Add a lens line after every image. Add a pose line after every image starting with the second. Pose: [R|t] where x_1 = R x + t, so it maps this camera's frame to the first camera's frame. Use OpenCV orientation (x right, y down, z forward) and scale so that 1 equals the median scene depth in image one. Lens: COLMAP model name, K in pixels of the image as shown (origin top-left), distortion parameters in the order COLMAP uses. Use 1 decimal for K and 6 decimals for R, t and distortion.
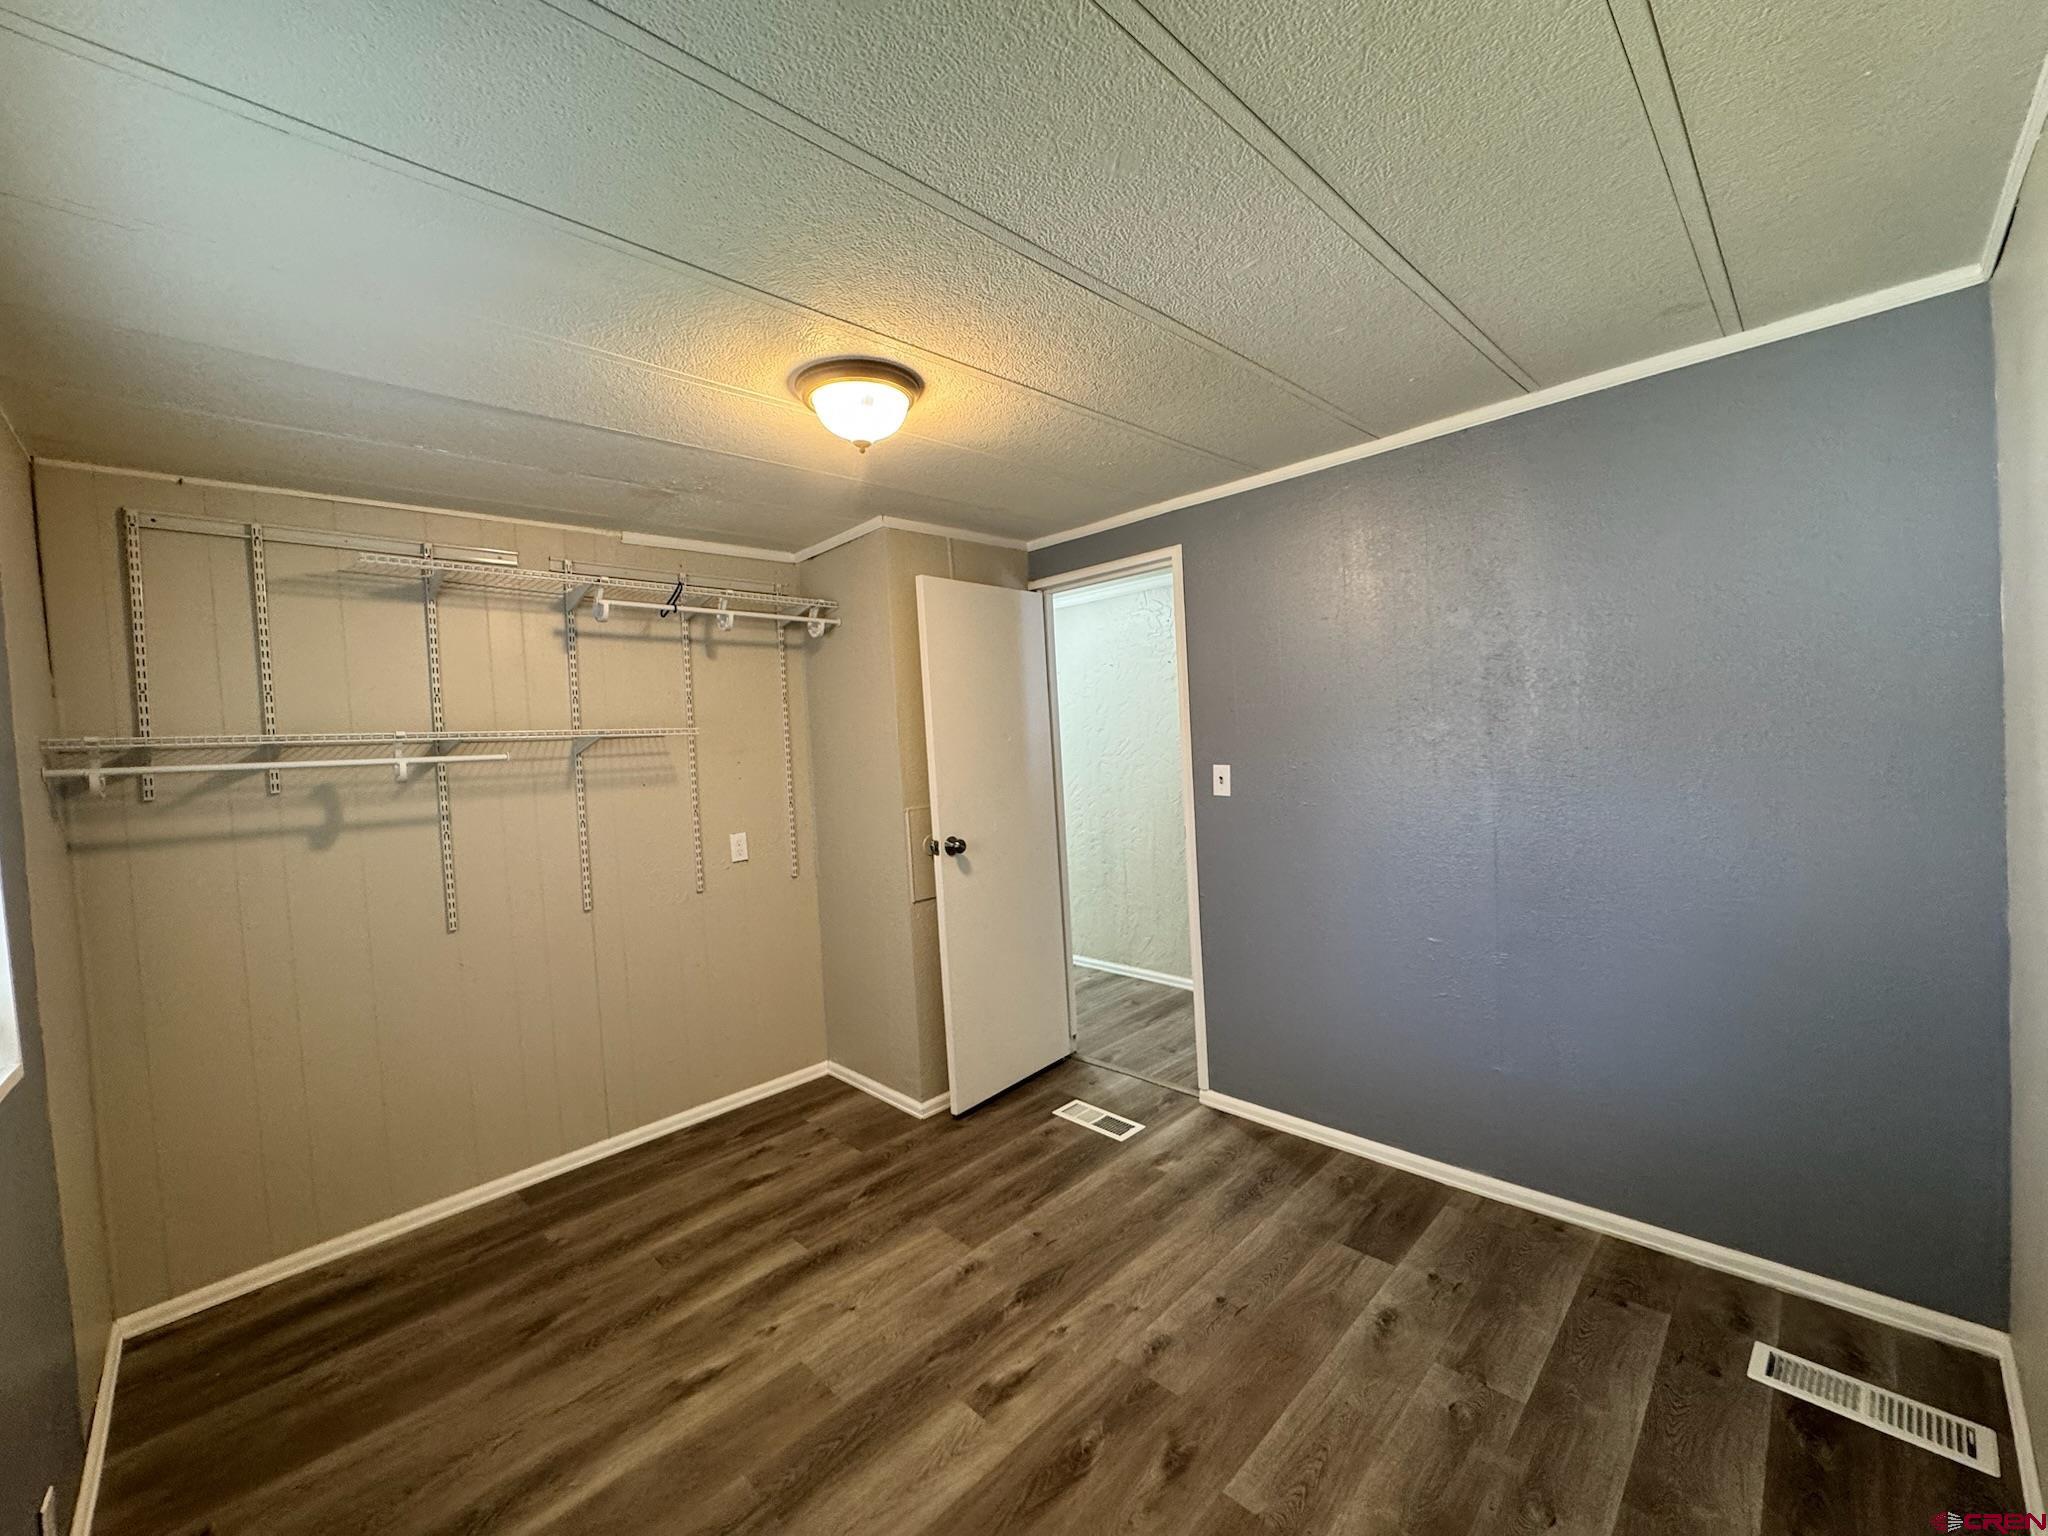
lens RADIAL K [[817.4, 0, 1023.1], [0, 817.4, 760.2], [0, 0, 1]] dist [-0.002224, 0.000190]
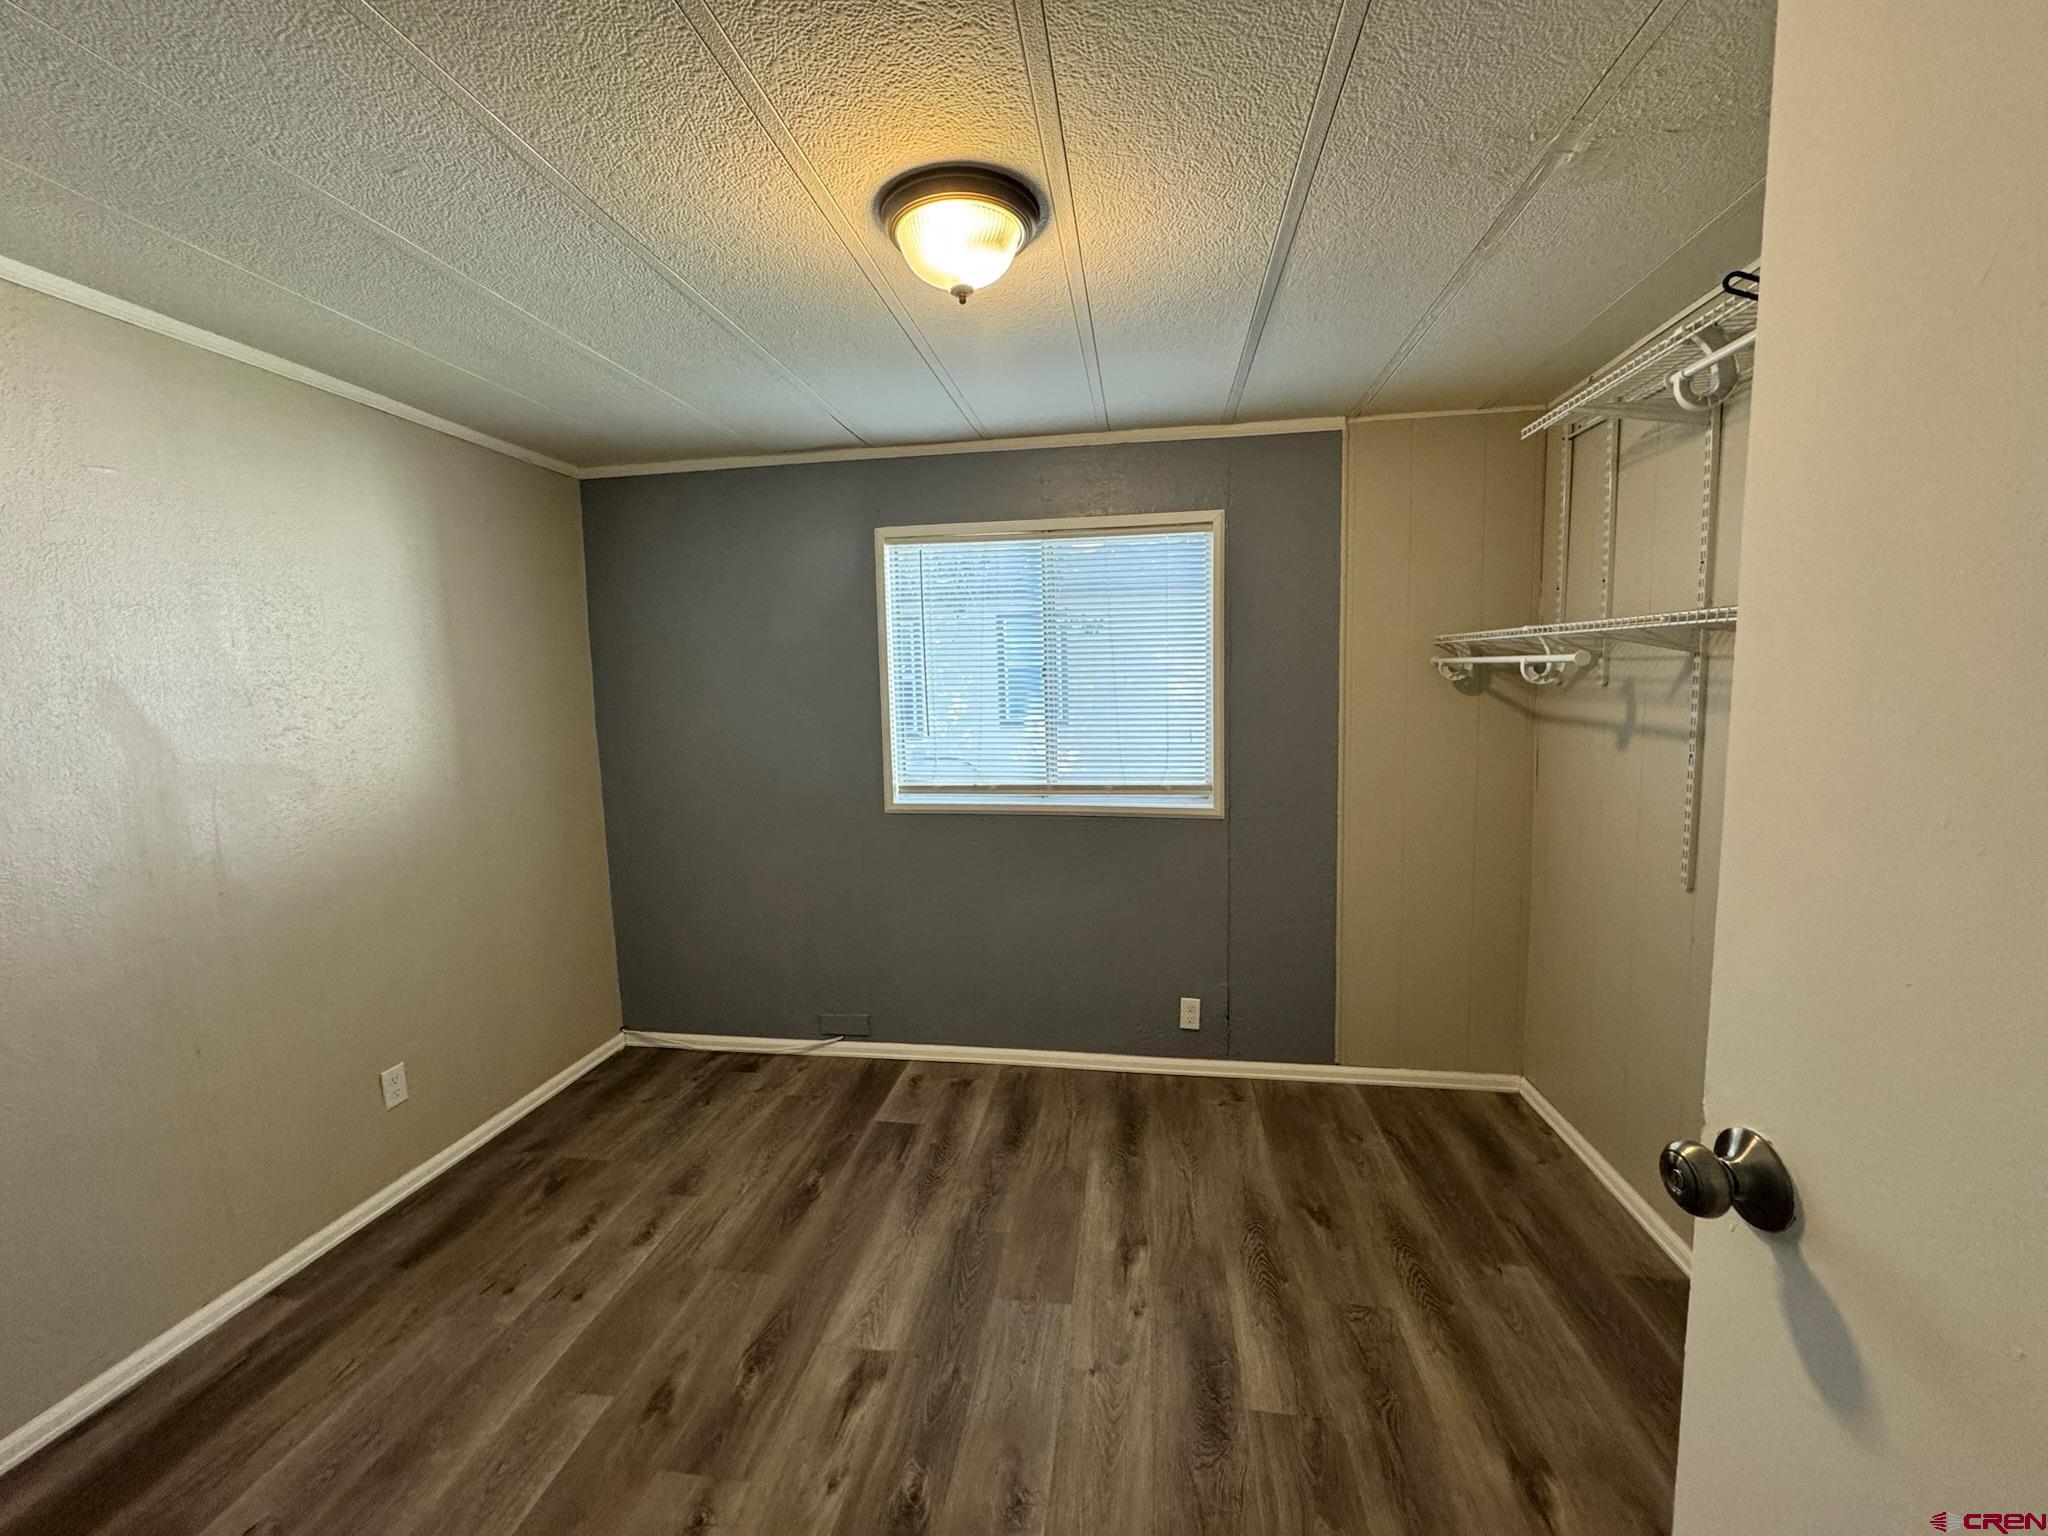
lens RADIAL K [[817.4, 0, 1023.1], [0, 817.4, 760.2], [0, 0, 1]] dist [-0.002224, 0.000190]
pose [[-0.799012, 0.132161, -0.586611, 0.262442], [0.051619, 0.987022, 0.152063, -0.065317], [0.599095, 0.091220, -0.795465, 1.656370]]
